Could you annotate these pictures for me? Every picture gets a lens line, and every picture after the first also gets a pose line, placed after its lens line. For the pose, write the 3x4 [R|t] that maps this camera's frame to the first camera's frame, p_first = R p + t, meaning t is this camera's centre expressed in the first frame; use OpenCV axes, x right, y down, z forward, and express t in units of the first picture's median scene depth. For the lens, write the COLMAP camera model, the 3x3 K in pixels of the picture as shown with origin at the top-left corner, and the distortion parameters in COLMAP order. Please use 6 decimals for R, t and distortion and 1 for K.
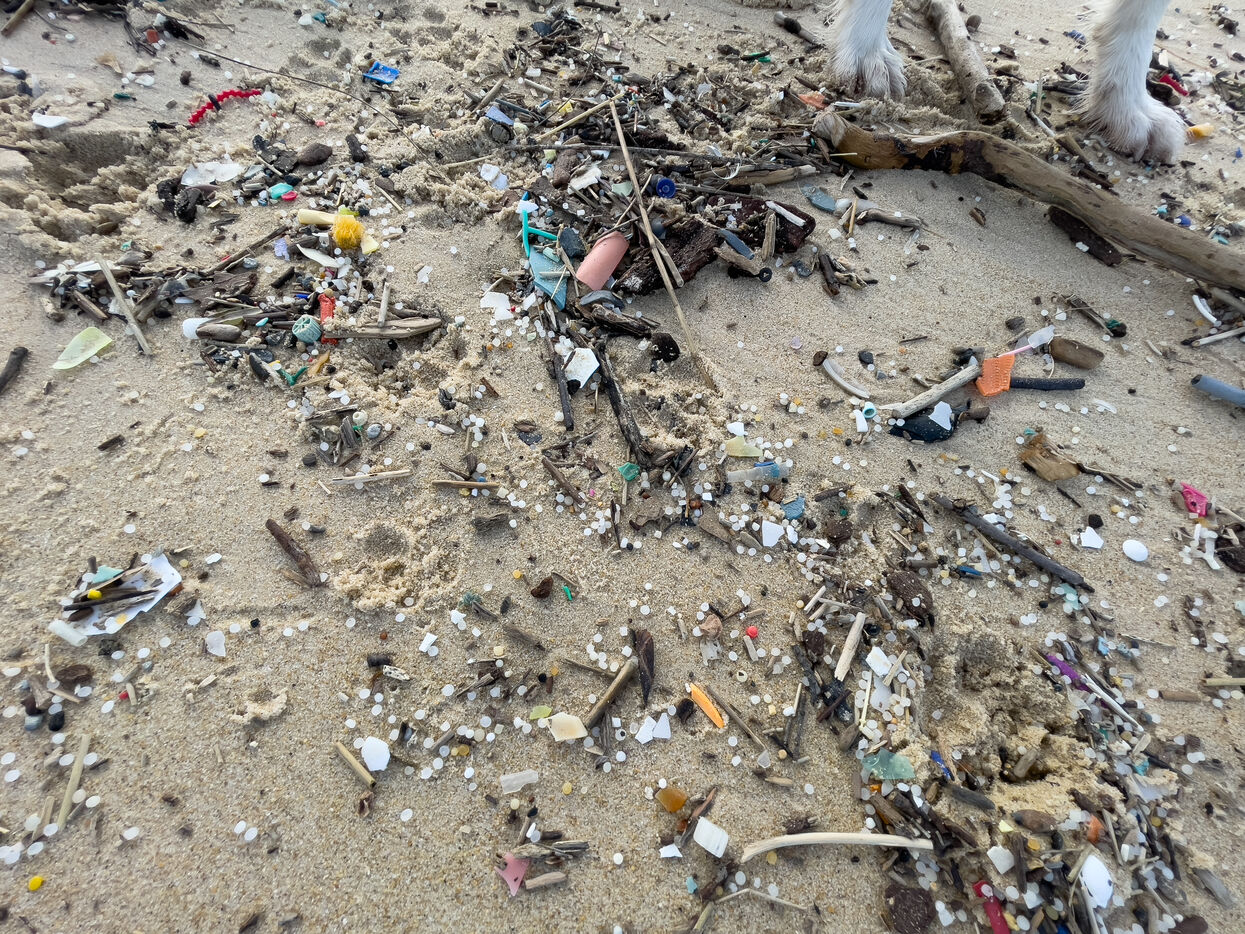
lens RADIAL K [[500.0, 0, 622.5], [0, 500.0, 467.0], [0, 0, 1]] dist [0.001800, -0.000151]
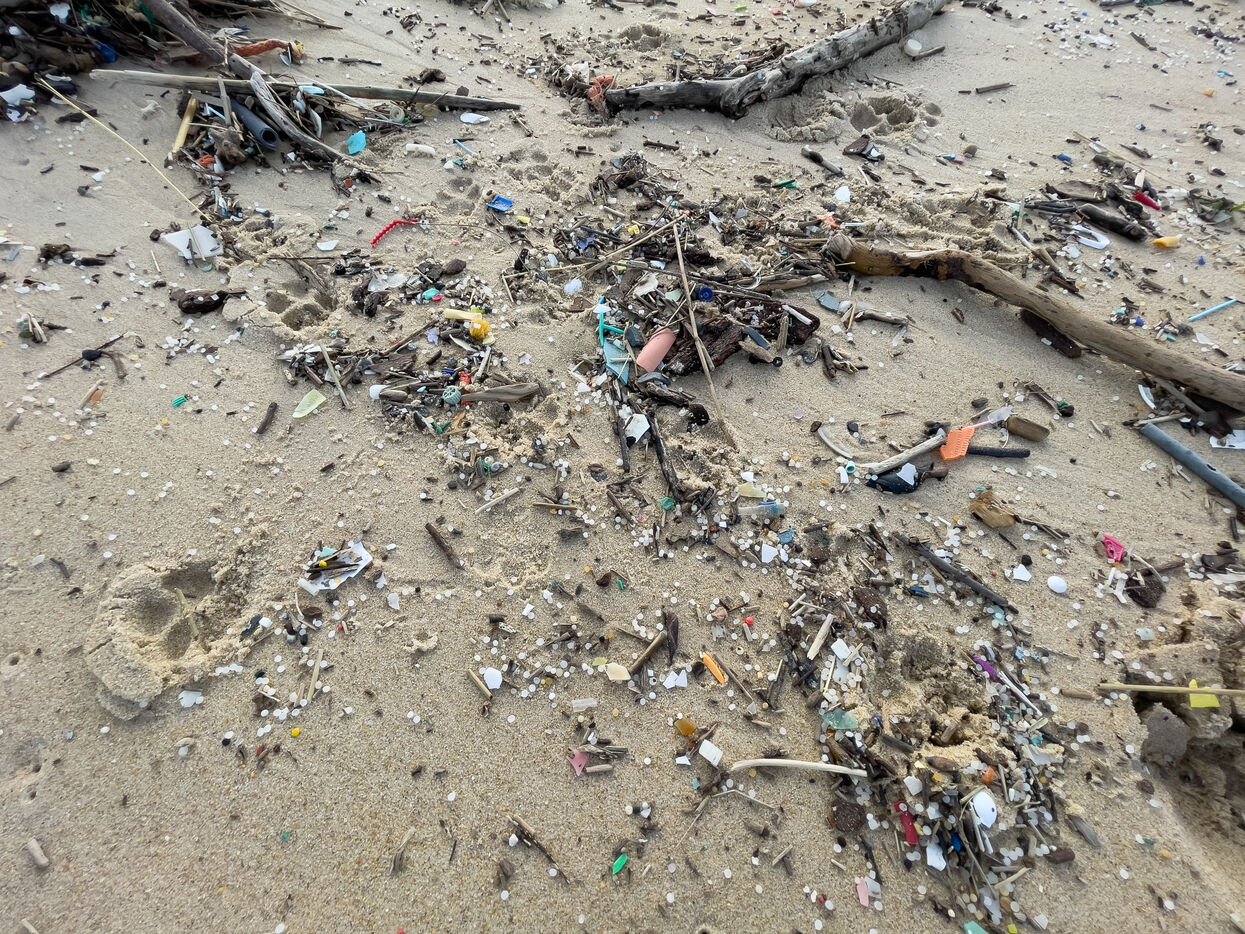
lens RADIAL K [[500.0, 0, 622.5], [0, 500.0, 467.0], [0, 0, 1]] dist [0.001800, -0.000151]
pose [[0.994519, 0.043699, -0.094991, 0.015548], [-0.050428, 0.996297, -0.069632, 0.010394], [0.091596, 0.074040, 0.993040, -0.411177]]
